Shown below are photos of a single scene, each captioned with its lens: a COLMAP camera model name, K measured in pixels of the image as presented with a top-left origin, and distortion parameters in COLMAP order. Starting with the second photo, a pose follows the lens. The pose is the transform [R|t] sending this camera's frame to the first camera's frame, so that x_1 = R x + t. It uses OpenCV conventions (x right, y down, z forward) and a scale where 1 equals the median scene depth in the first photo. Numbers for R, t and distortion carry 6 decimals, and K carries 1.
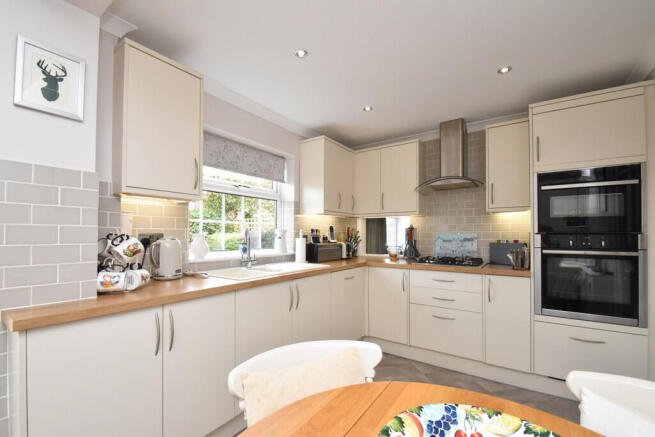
lens RADIAL K [[289.6, 0, 311.7], [0, 289.6, 229.6], [0, 0, 1]] dist [-0.001118, 0.000012]
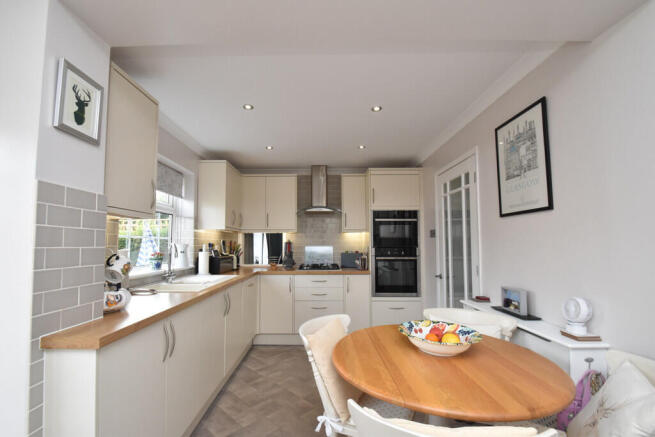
lens RADIAL K [[289.6, 0, 311.7], [0, 289.6, 229.6], [0, 0, 1]] dist [-0.001118, 0.000012]
pose [[0.826017, 0.025806, 0.563054, -0.373107], [-0.007756, 0.999377, -0.034425, -0.023141], [-0.563592, 0.024069, 0.825703, -0.134956]]
